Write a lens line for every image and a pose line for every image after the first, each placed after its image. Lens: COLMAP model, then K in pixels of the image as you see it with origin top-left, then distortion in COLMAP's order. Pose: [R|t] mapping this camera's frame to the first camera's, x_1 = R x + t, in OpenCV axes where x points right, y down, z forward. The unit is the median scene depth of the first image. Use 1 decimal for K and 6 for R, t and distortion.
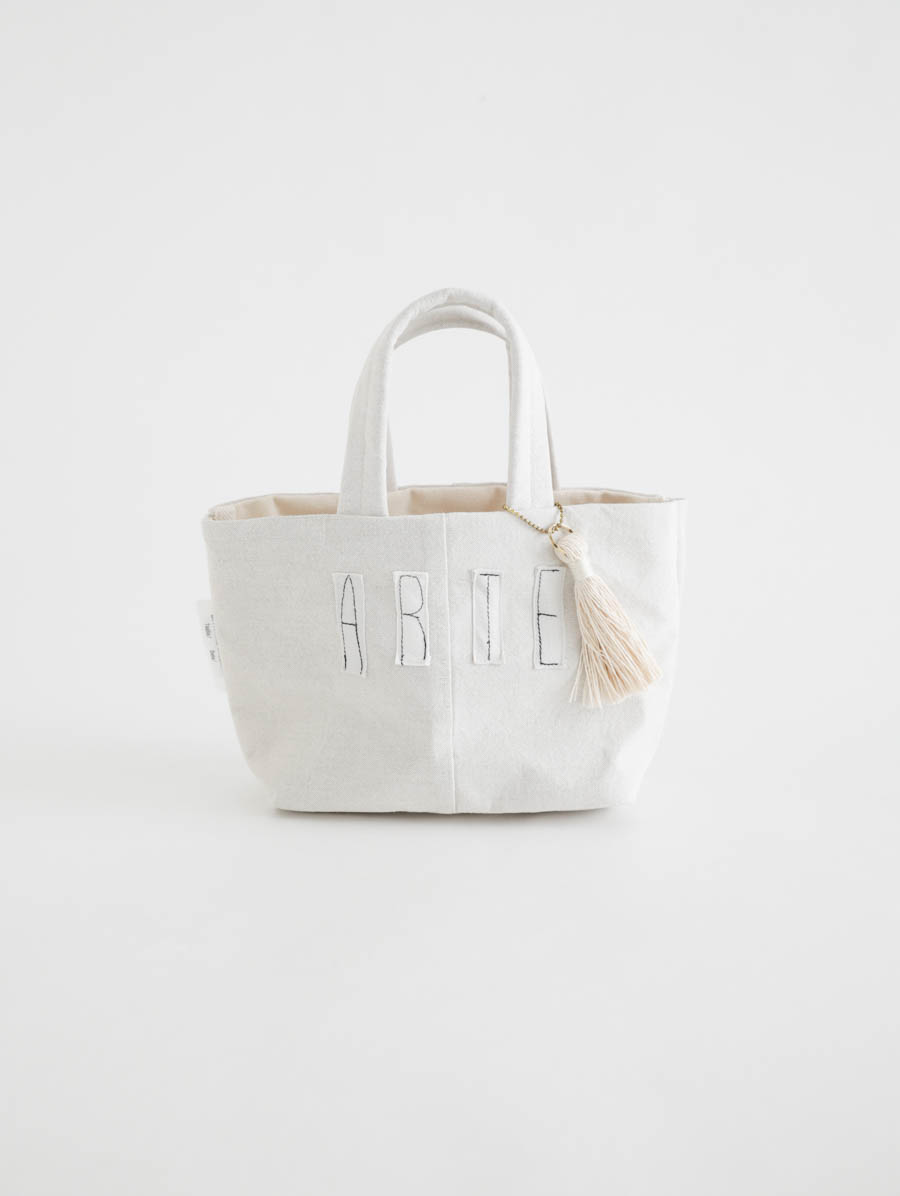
lens RADIAL K [[1657.3, 0, 454.7], [0, 1657.3, 599.2], [0, 0, 1]] dist [-0.021734, 0.000000]
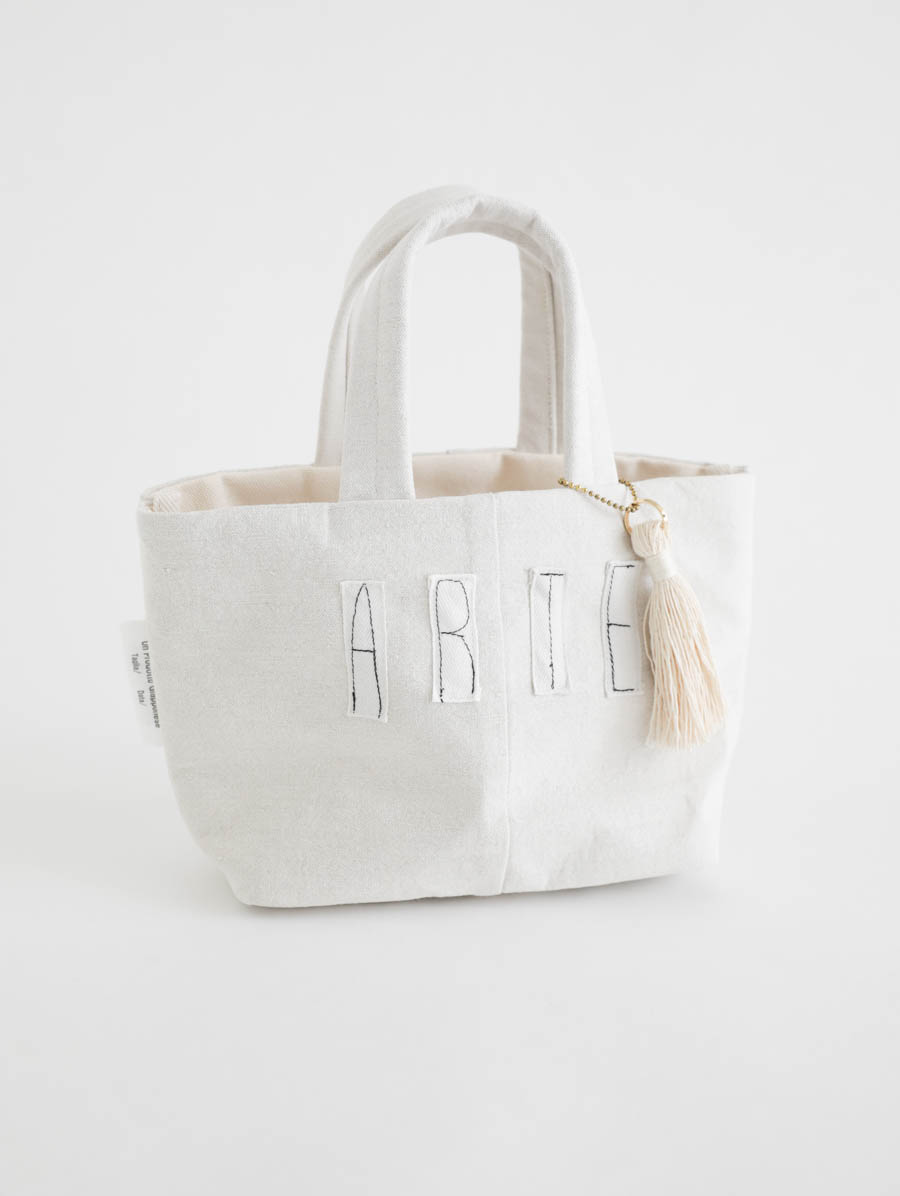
lens RADIAL K [[1657.3, 0, 451.3], [0, 1657.3, 598.0], [0, 0, 1]] dist [-0.021734, 0.000000]
pose [[0.967668, -0.038205, 0.249315, -0.206687], [0.033979, 0.999197, 0.021234, -0.021412], [-0.249926, -0.012076, 0.968190, 0.292299]]
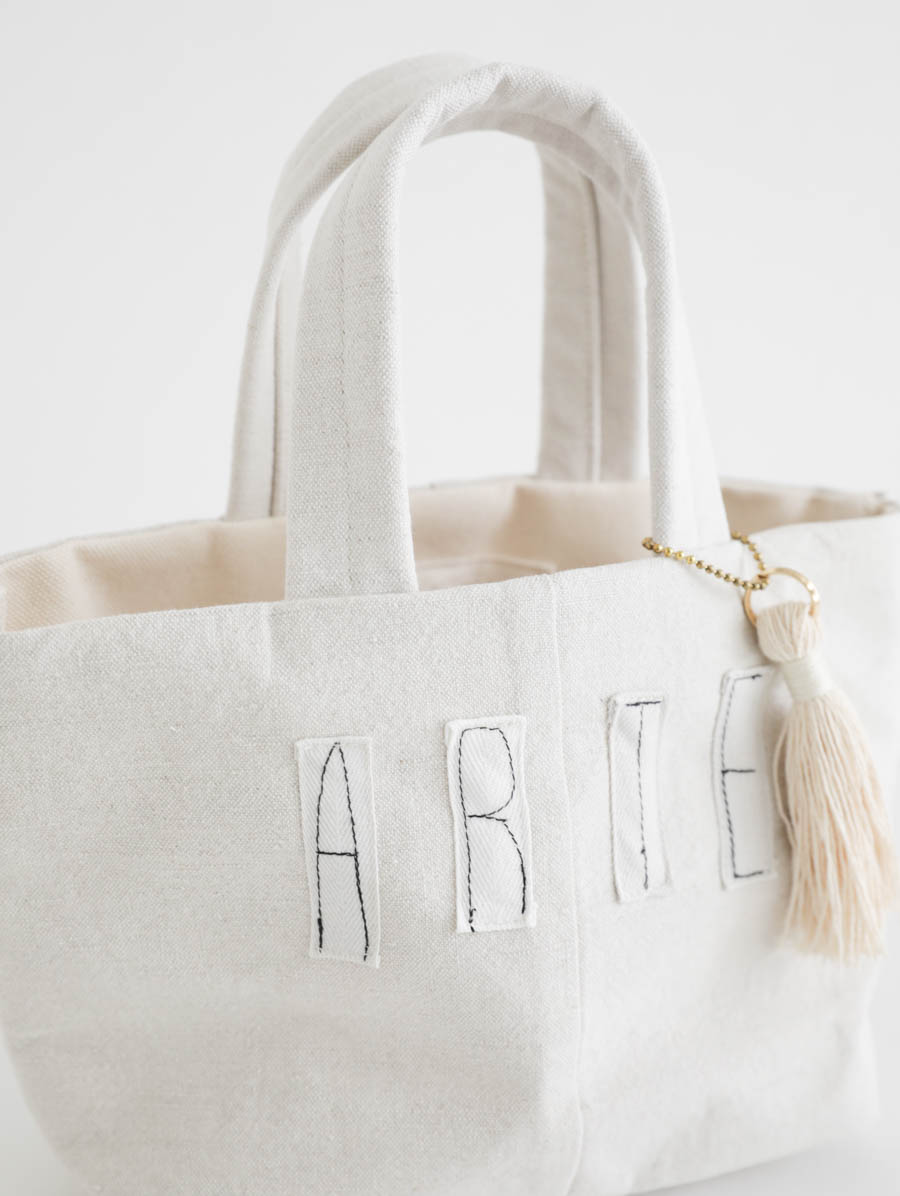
lens RADIAL K [[1657.3, 0, 447.5], [0, 1657.3, 591.4], [0, 0, 1]] dist [-0.021734, 0.000000]
pose [[0.935239, -0.080878, 0.344654, -0.177912], [0.063425, 0.996081, 0.061638, -0.074919], [-0.348289, -0.035786, 0.936704, 0.600036]]
